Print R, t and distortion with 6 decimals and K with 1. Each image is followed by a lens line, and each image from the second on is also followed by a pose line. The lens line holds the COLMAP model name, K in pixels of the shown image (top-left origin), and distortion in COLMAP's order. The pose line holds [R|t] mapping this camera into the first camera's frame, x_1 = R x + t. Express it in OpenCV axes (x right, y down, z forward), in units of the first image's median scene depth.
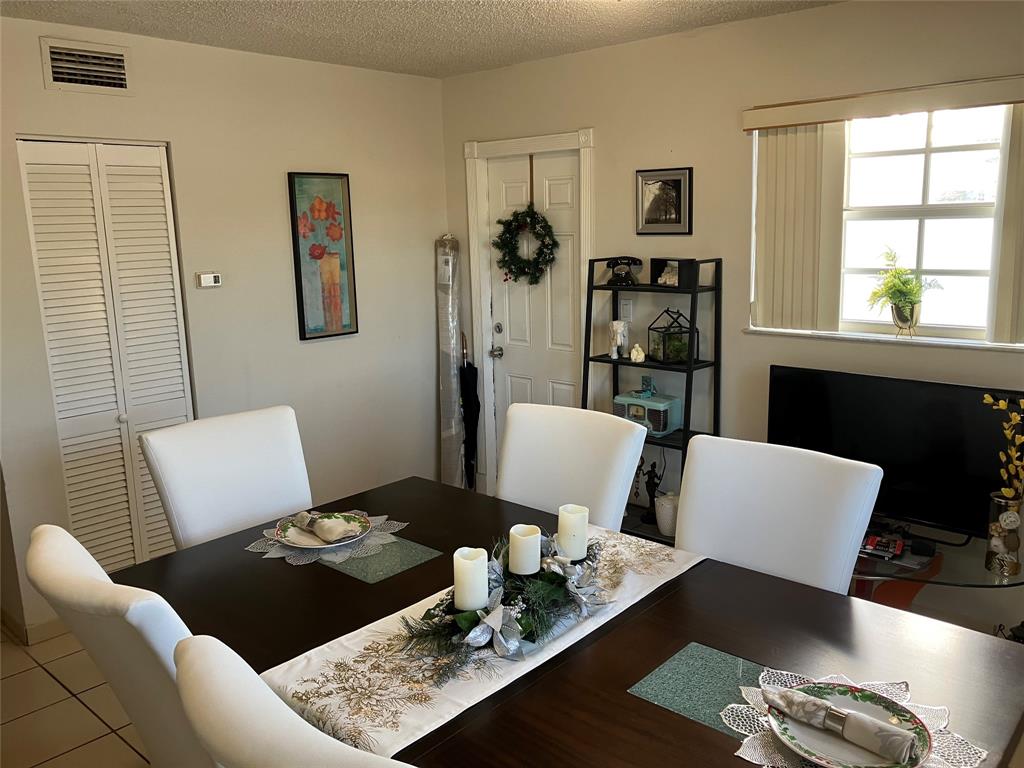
lens RADIAL K [[843.3, 0, 521.5], [0, 843.3, 392.0], [0, 0, 1]] dist [0.042867, -0.062841]
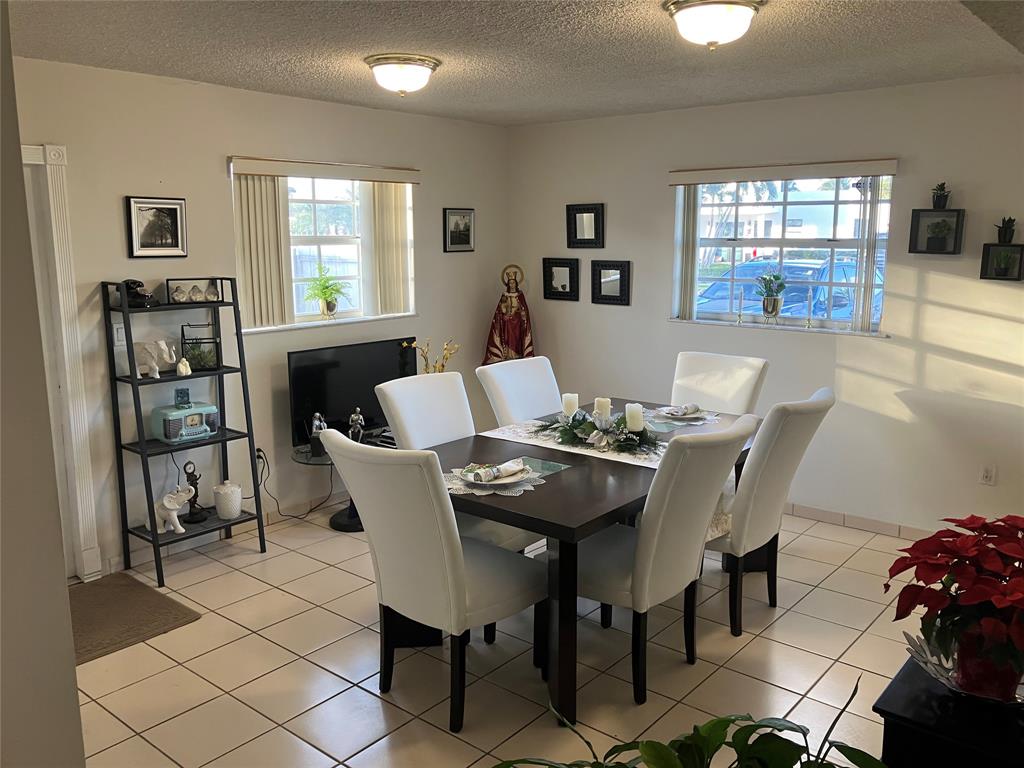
lens RADIAL K [[843.3, 0, 512.4], [0, 843.3, 381.5], [0, 0, 1]] dist [0.042867, -0.062841]
pose [[-0.038203, -0.146124, 0.988528, -0.947024], [0.208252, 0.966365, 0.150896, -0.103549], [-0.977329, 0.211627, -0.006488, 0.603954]]
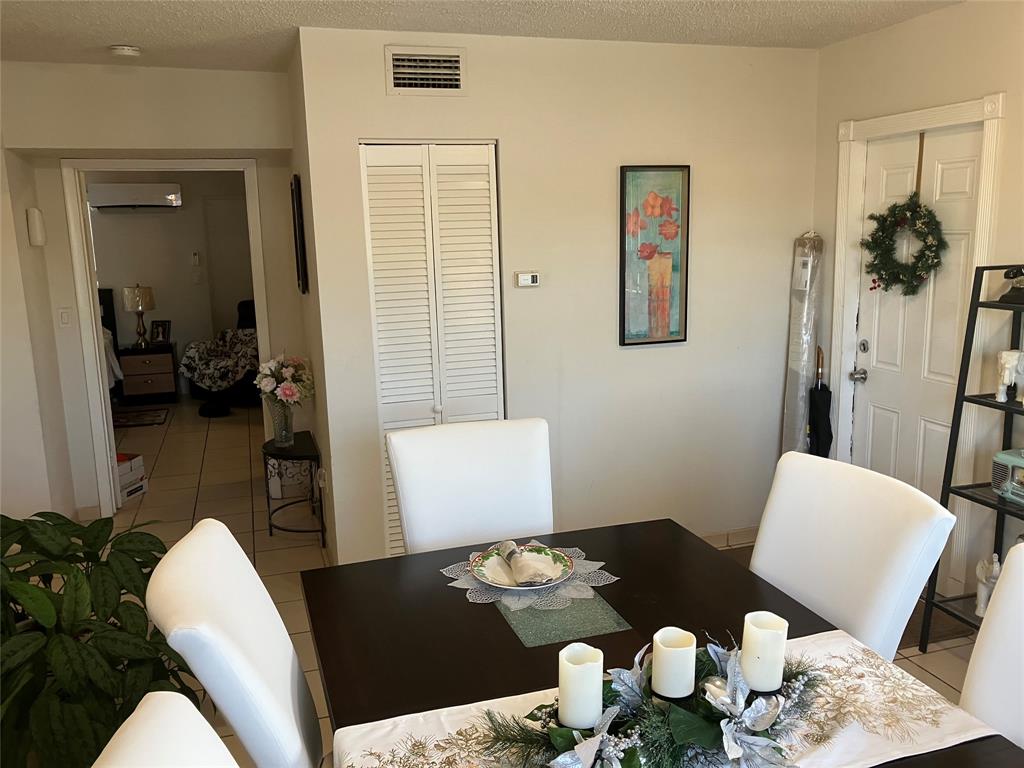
lens RADIAL K [[843.3, 0, 509.6], [0, 843.3, 390.1], [0, 0, 1]] dist [0.042867, -0.062841]
pose [[0.857858, 0.100440, -0.503976, 0.126284], [-0.098226, 0.994680, 0.031036, -0.032936], [0.504412, 0.022879, 0.863160, 0.150452]]
